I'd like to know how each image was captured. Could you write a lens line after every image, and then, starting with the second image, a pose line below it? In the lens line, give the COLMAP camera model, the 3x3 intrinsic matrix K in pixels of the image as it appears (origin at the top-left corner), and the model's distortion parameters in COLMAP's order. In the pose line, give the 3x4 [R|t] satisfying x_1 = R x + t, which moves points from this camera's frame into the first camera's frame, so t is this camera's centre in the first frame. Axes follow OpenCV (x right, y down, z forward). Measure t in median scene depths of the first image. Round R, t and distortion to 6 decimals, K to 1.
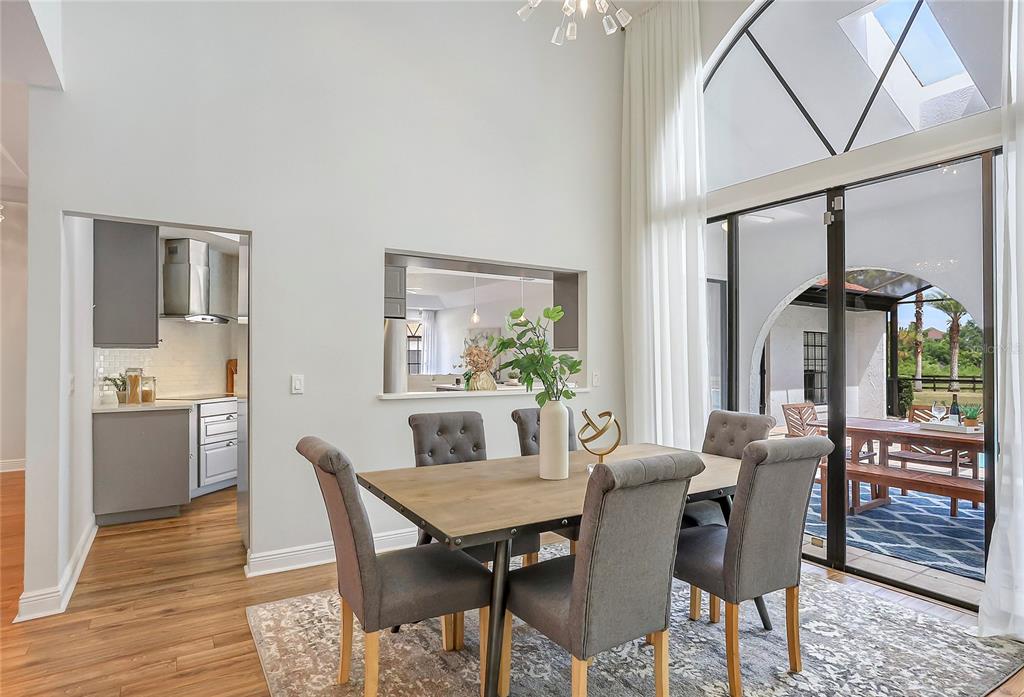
lens RADIAL K [[549.9, 0, 513.1], [0, 549.9, 347.9], [0, 0, 1]] dist [-0.005171, -0.000719]
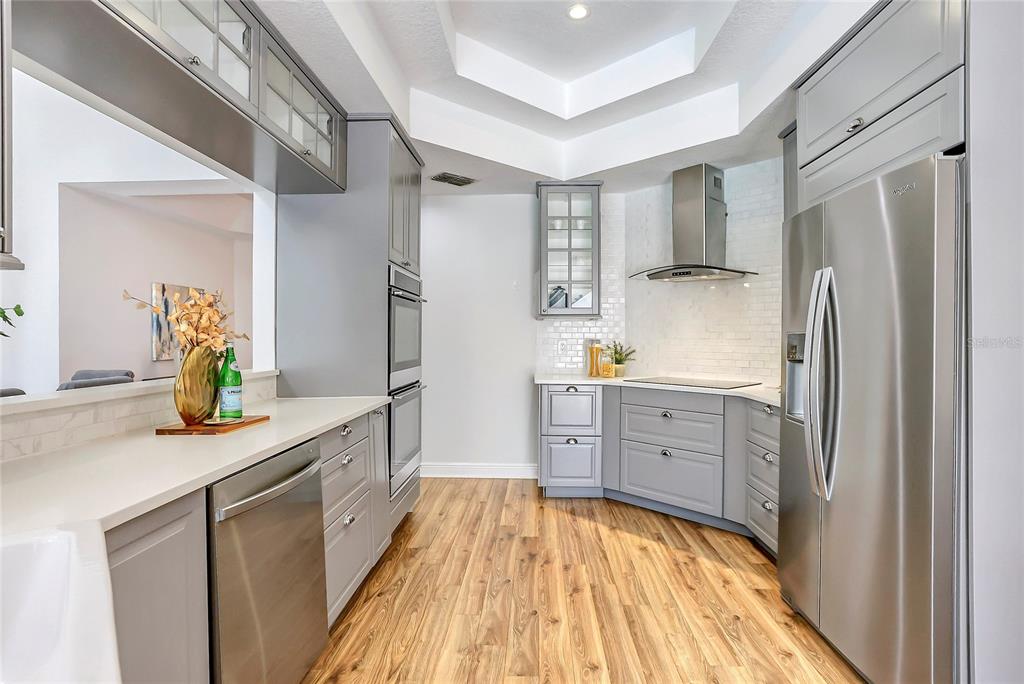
lens RADIAL K [[522.9, 0, 512.8], [0, 522.9, 339.8], [0, 0, 1]] dist [0.005427, 0.001500]
pose [[-0.568042, 0.004209, -0.822989, 0.117108], [0.007329, 0.999973, 0.000055, 0.032195], [0.822967, -0.006000, -0.568058, 1.176036]]
